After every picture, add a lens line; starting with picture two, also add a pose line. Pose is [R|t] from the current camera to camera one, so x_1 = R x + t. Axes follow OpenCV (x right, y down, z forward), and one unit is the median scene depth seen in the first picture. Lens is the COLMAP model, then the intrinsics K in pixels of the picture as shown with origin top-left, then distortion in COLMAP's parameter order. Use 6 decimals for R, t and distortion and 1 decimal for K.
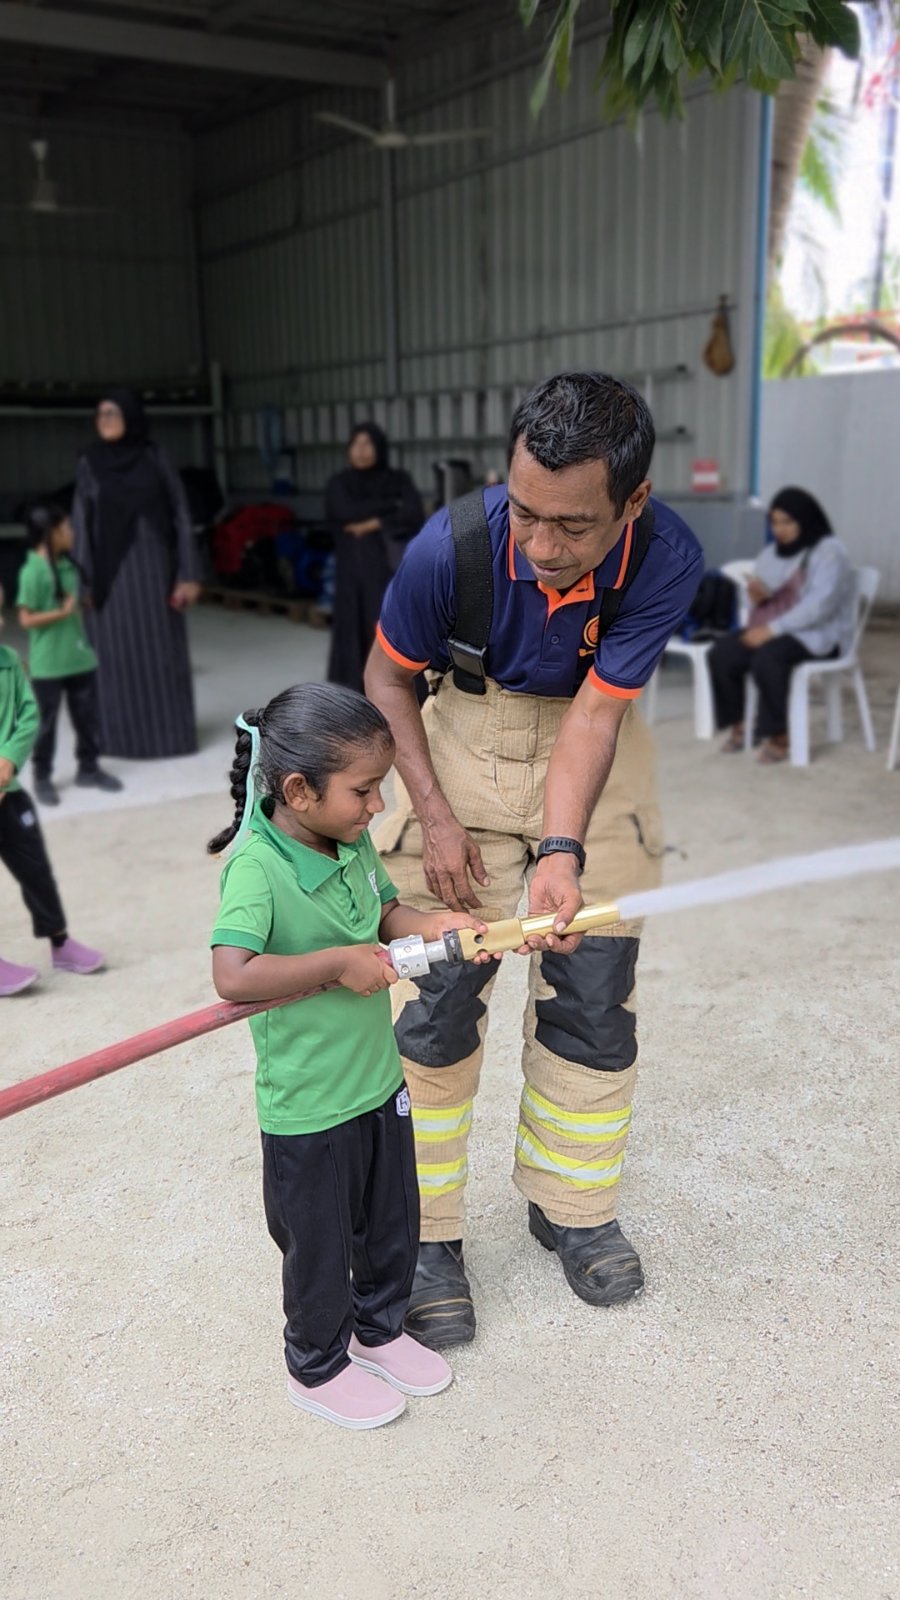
lens RADIAL K [[1371.9, 0, 437.4], [0, 1371.9, 799.1], [0, 0, 1]] dist [0.001619, 0.009812]
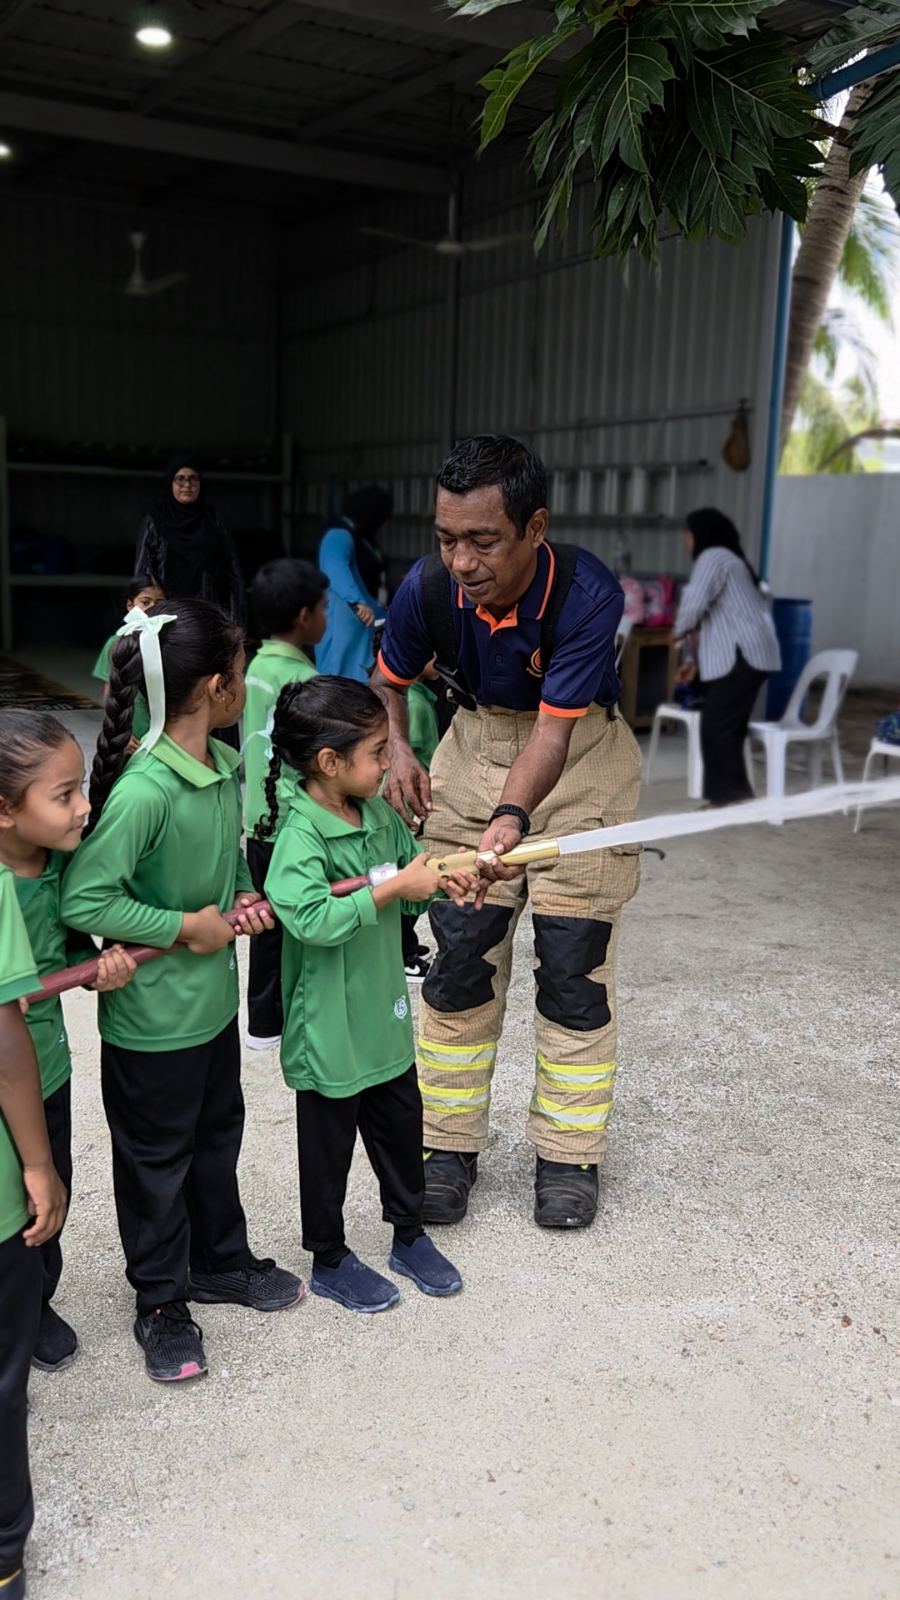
lens RADIAL K [[1371.9, 0, 437.4], [0, 1371.9, 799.1], [0, 0, 1]] dist [0.001619, 0.009812]
pose [[0.997330, 0.058291, -0.043990, 0.045290], [-0.060462, 0.996931, -0.049738, 0.029214], [0.040956, 0.052265, 0.997793, -0.121933]]
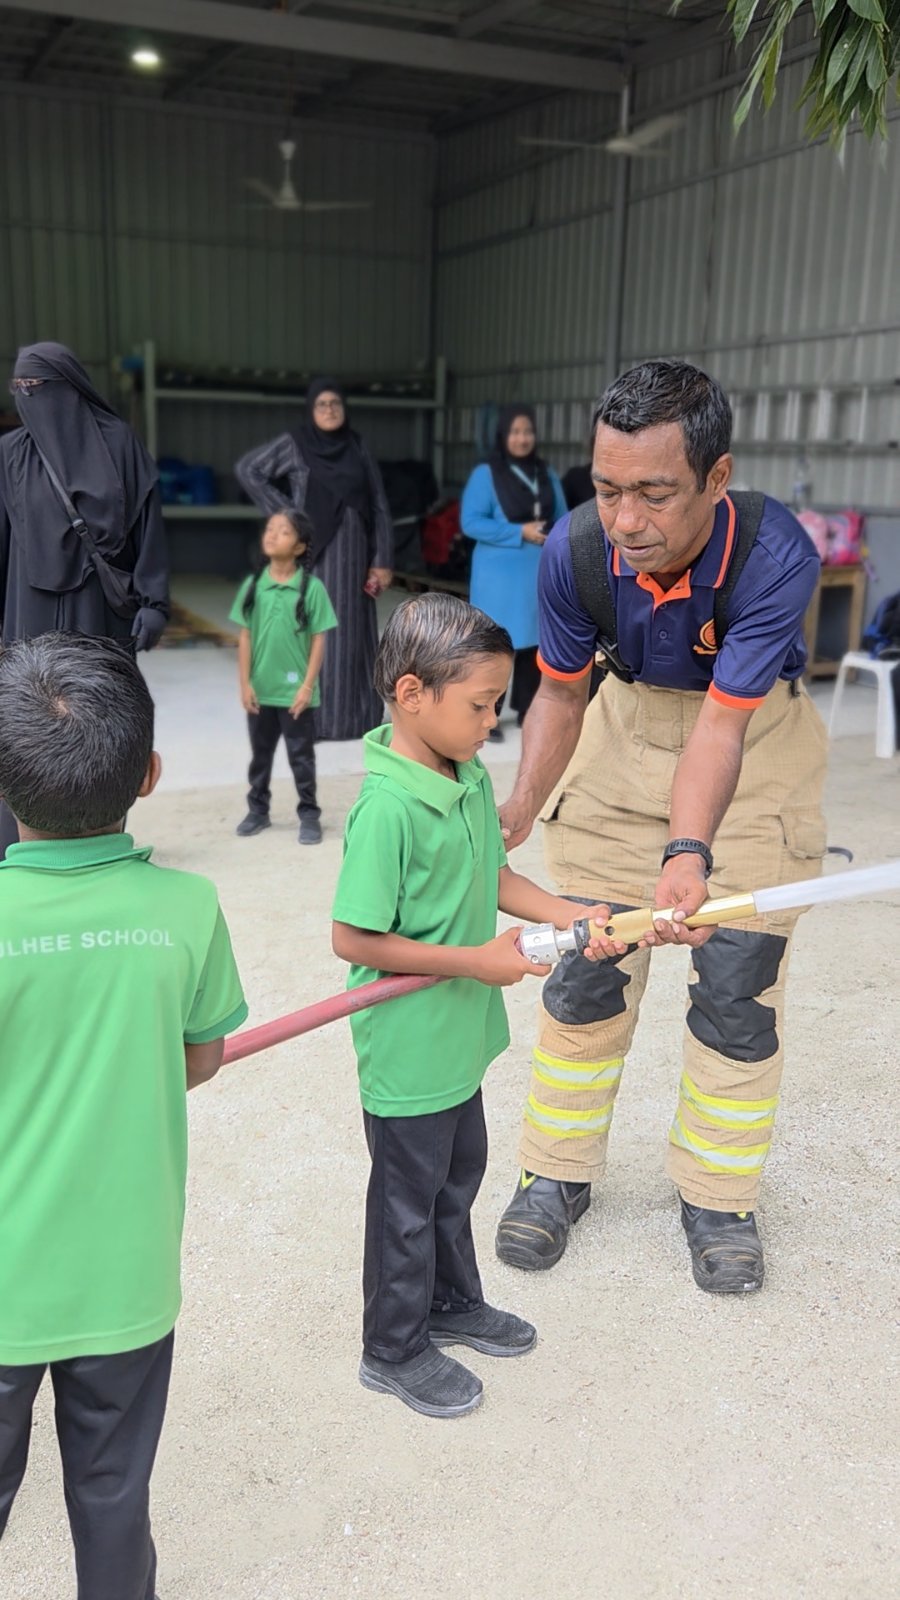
lens RADIAL K [[1371.9, 0, 437.4], [0, 1371.9, 799.1], [0, 0, 1]] dist [0.001619, 0.009812]
pose [[0.985822, 0.083627, -0.145469, 0.028562], [-0.083469, 0.996484, 0.007201, 0.007167], [0.145560, 0.005043, 0.989337, -0.030848]]
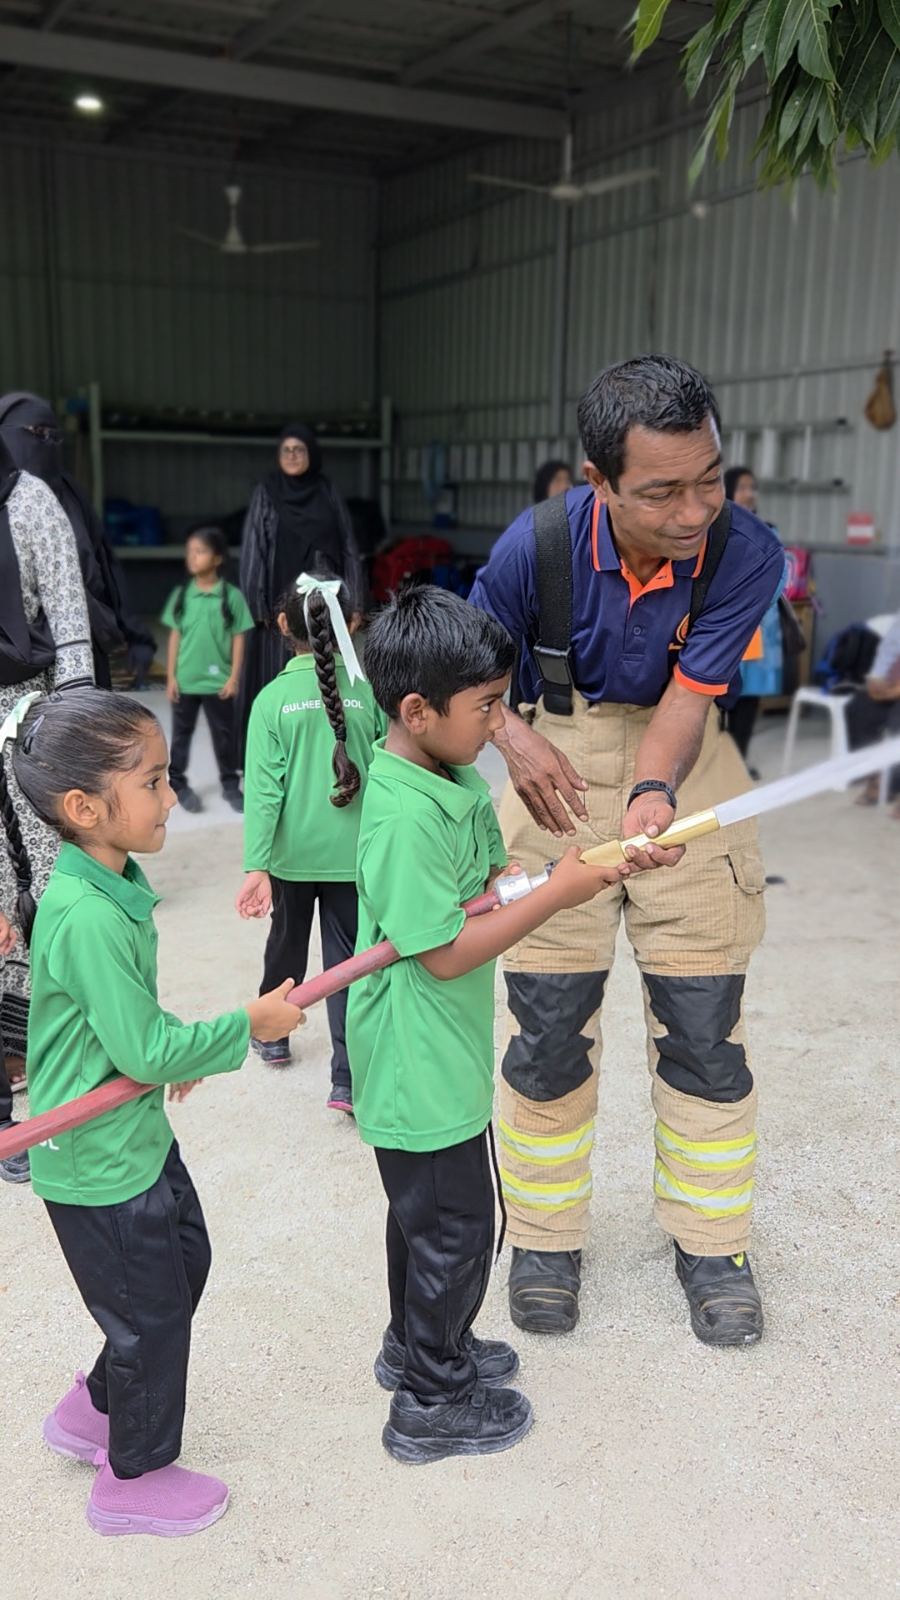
lens RADIAL K [[1371.9, 0, 437.4], [0, 1371.9, 799.1], [0, 0, 1]] dist [0.001619, 0.009812]
pose [[0.992146, 0.063612, -0.107703, 0.014842], [-0.066136, 0.997610, -0.020019, 0.001787], [0.106172, 0.026984, 0.993982, -0.031433]]
